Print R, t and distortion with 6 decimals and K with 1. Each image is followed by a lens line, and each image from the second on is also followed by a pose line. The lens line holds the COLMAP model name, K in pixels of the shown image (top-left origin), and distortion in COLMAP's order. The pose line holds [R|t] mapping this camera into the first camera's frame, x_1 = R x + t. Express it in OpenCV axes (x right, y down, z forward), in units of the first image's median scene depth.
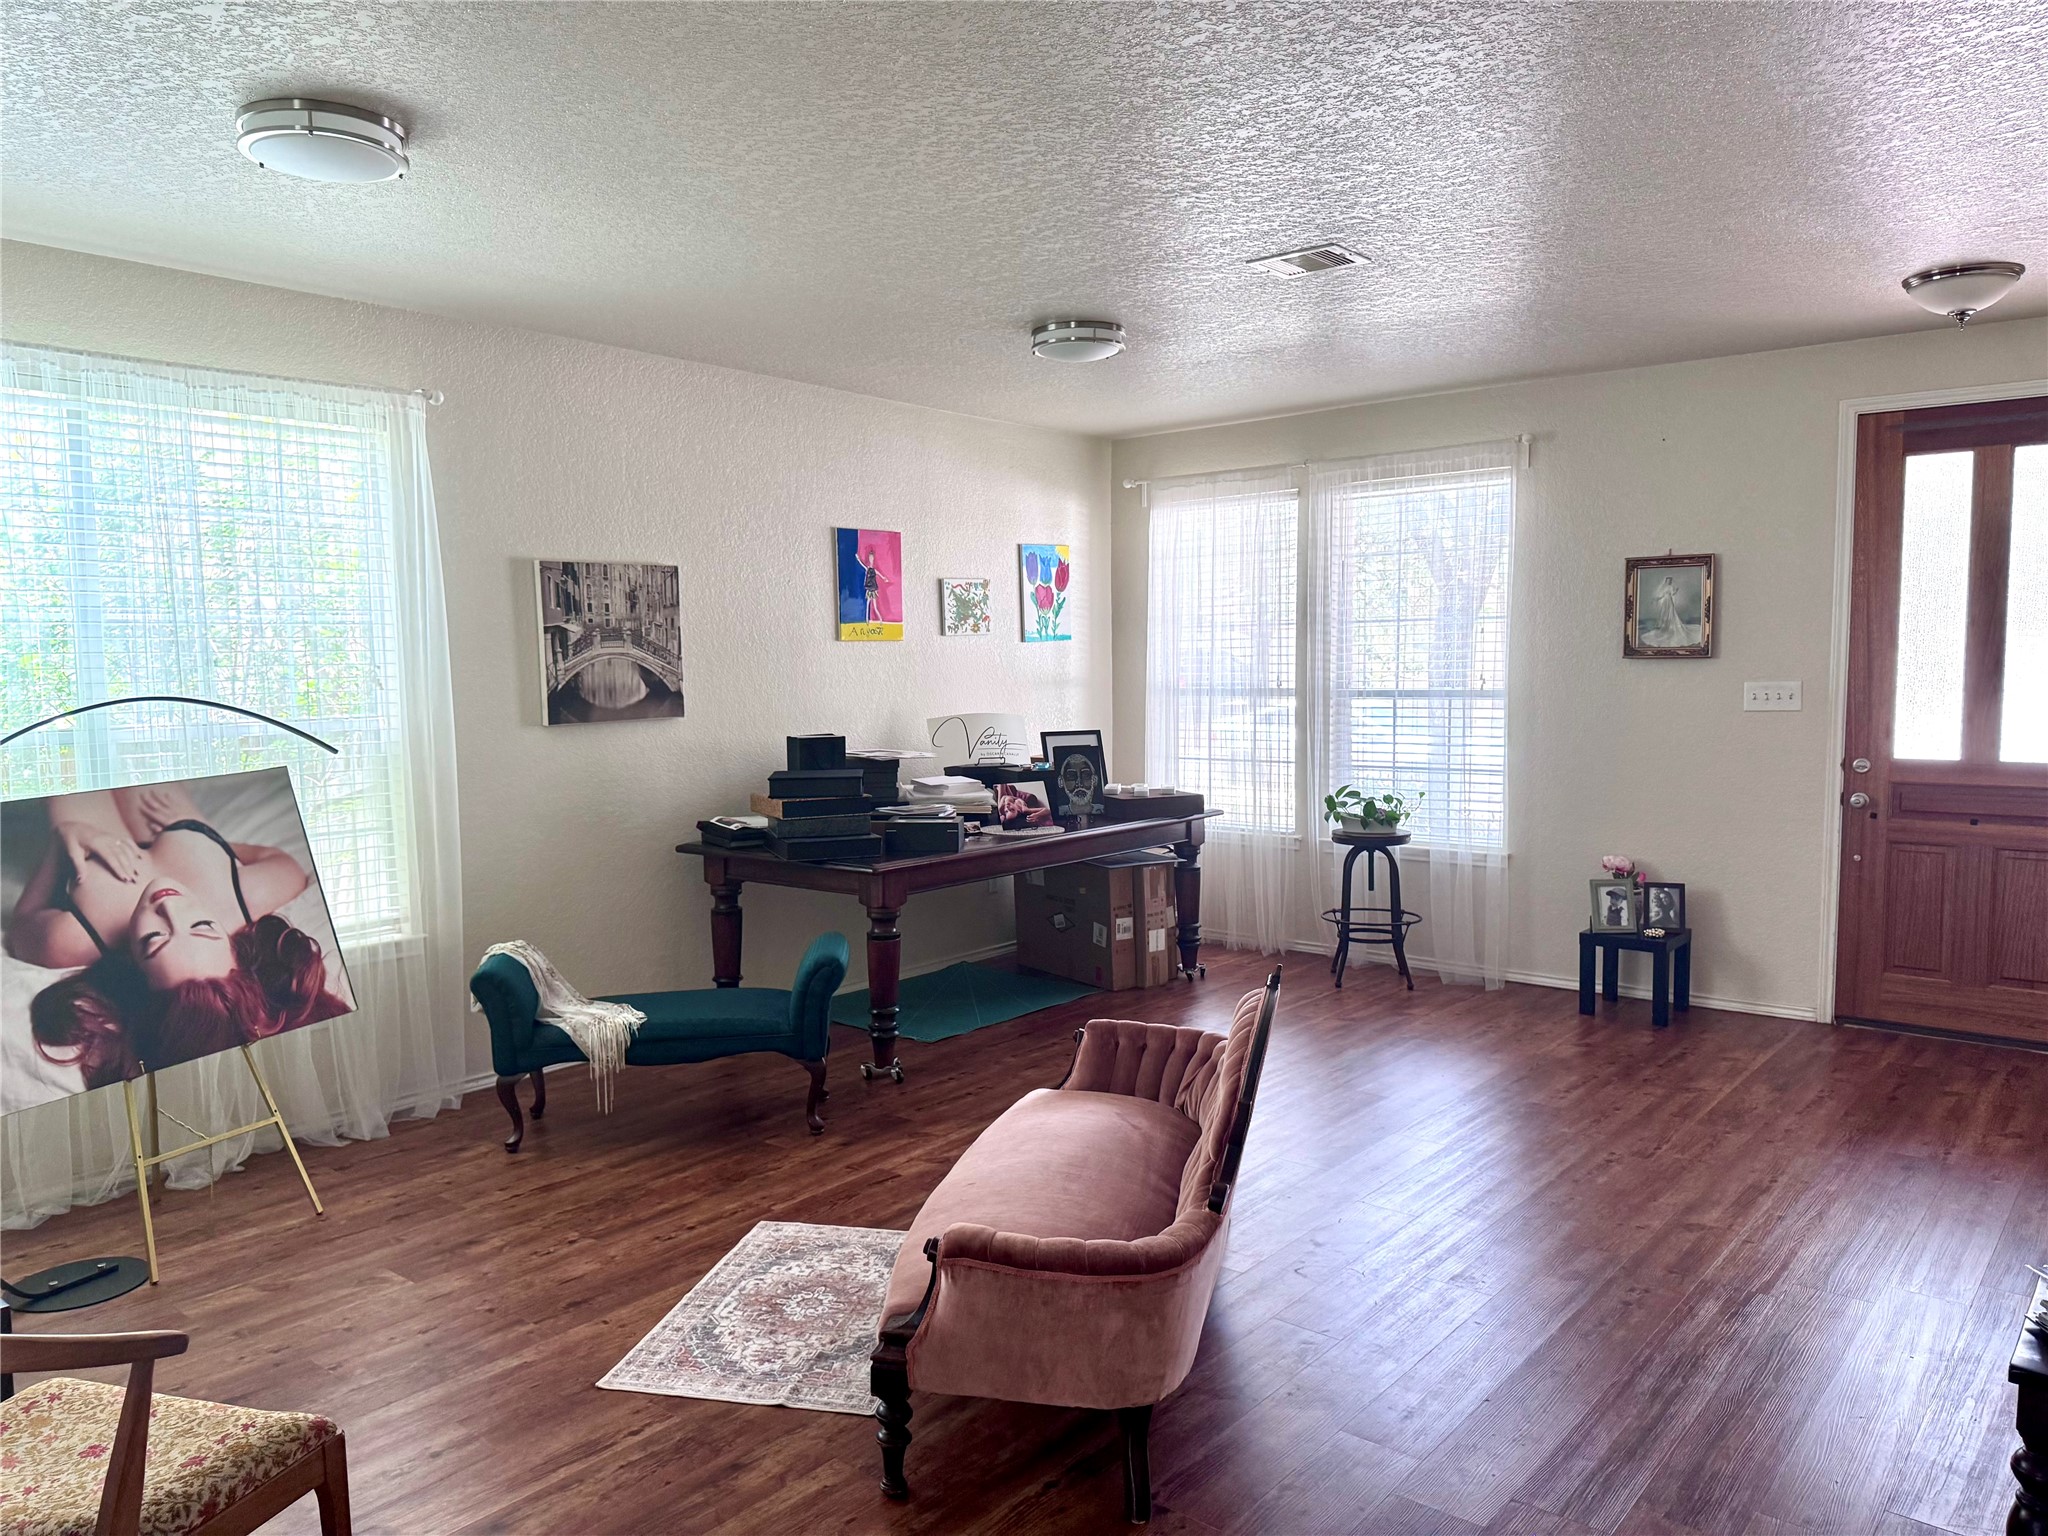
lens RADIAL K [[1454.3, 0, 1003.6], [0, 1454.3, 770.8], [0, 0, 1]] dist [0.108739, -0.151788]
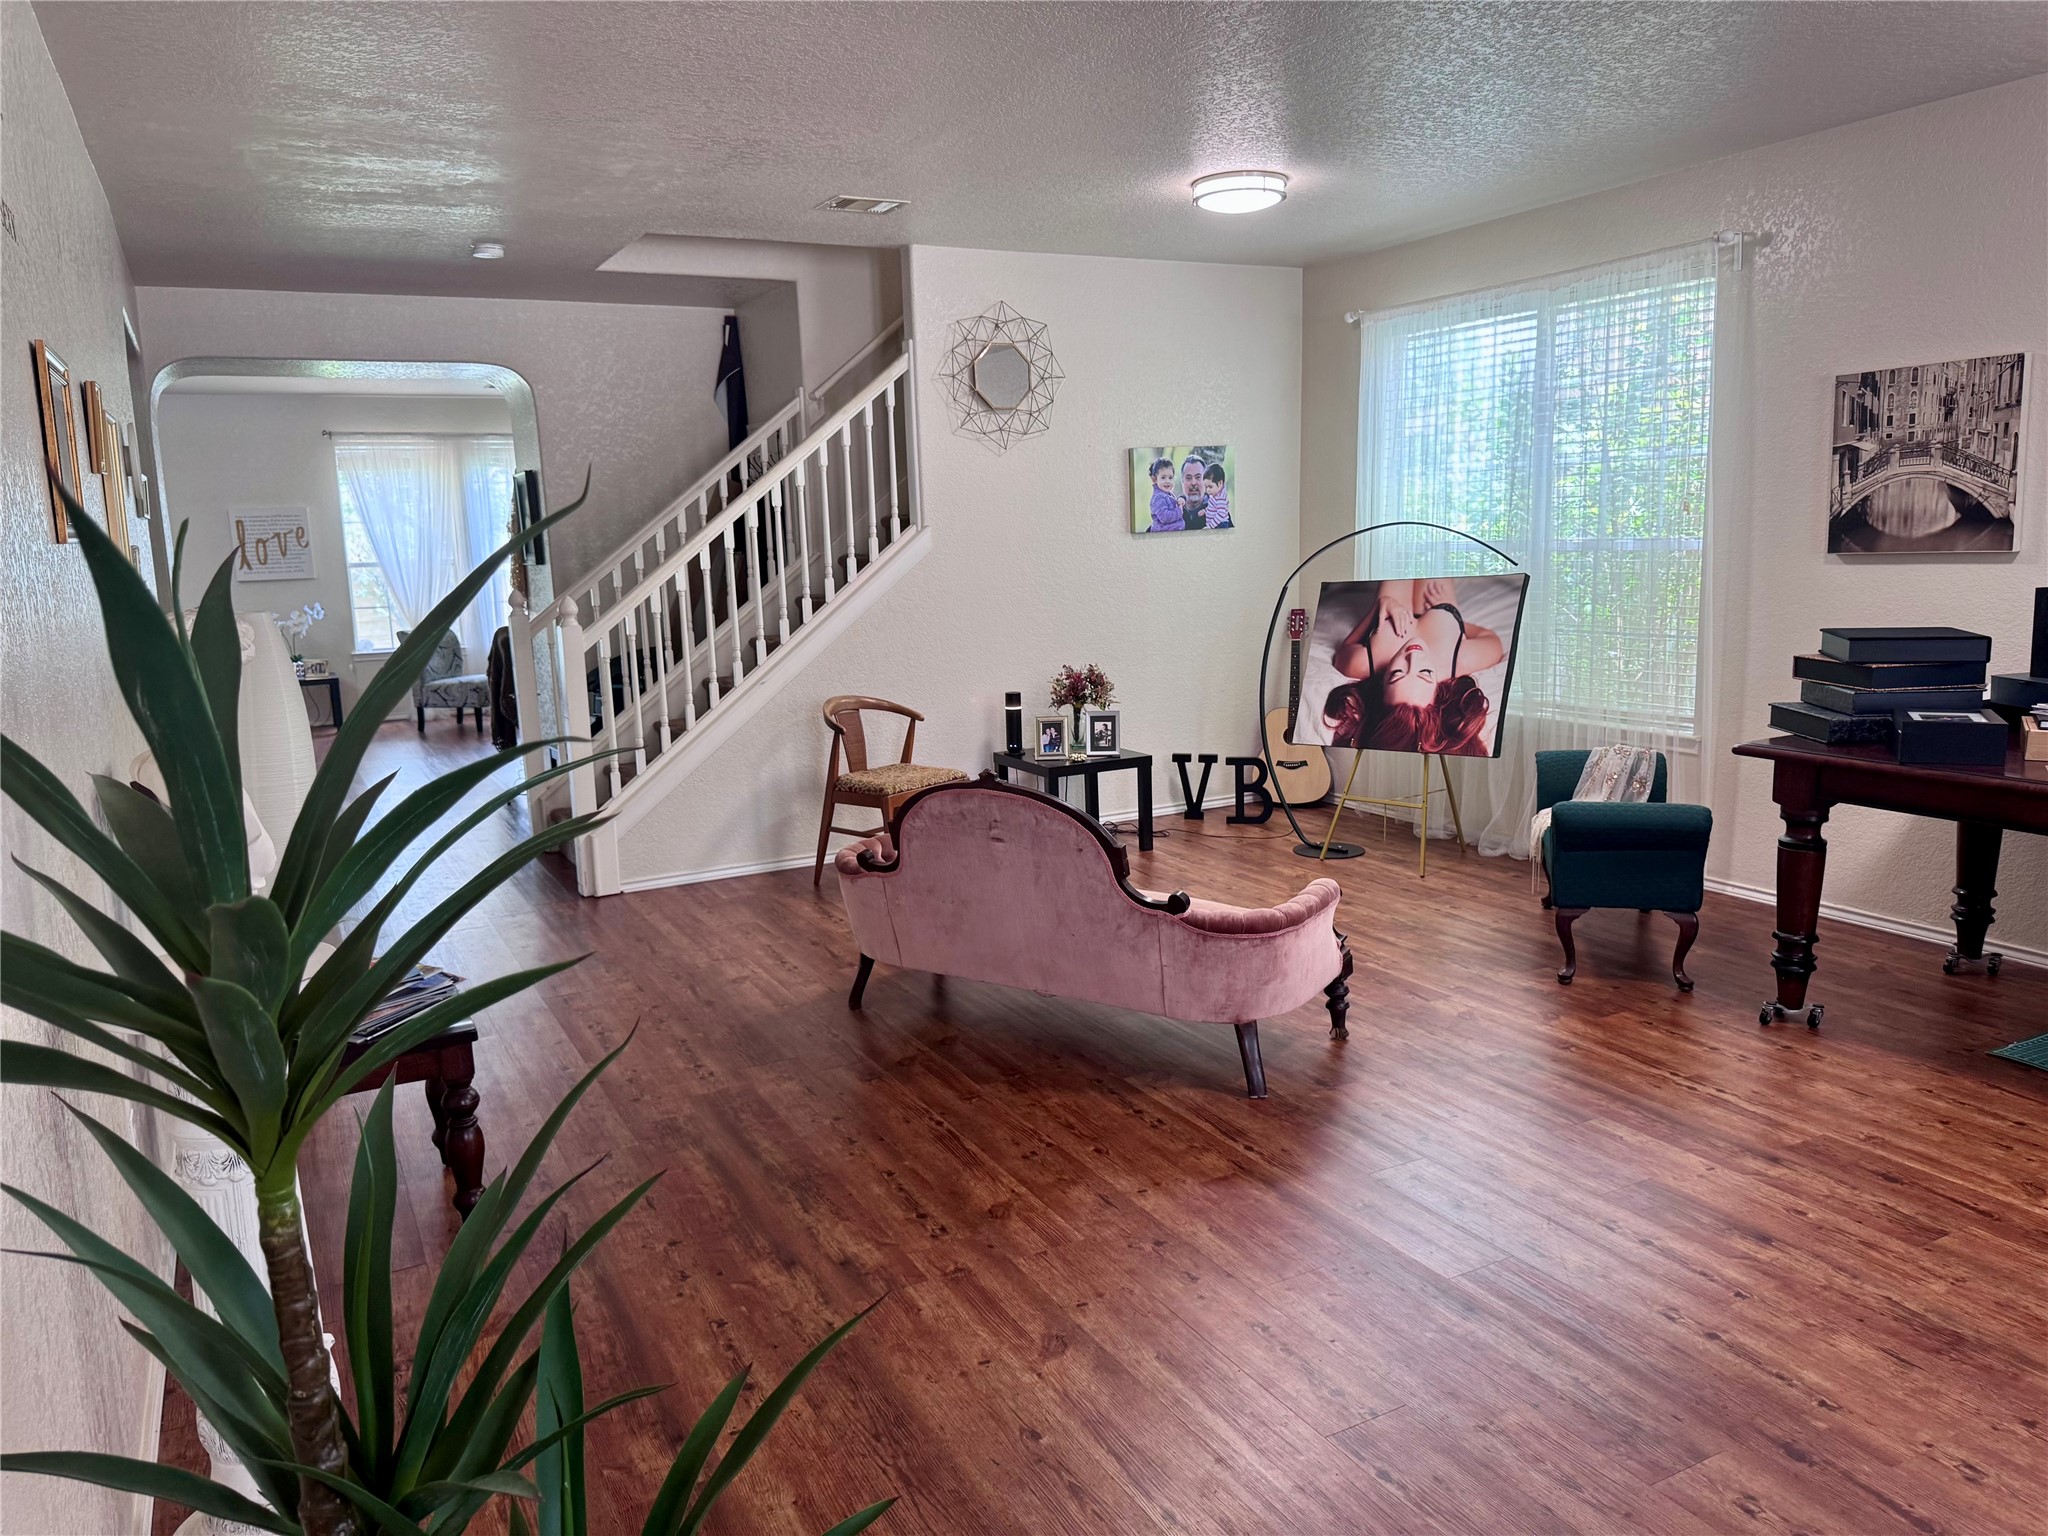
lens RADIAL K [[1443.8, 0, 1024.0], [0, 1443.8, 768.0], [0, 0, 1]] dist [-0.004065, -0.004084]
pose [[-0.366142, 0.175720, -0.913817, 0.745675], [-0.035937, 0.978607, 0.202578, -0.064774], [0.929865, 0.107012, -0.351994, 0.856052]]
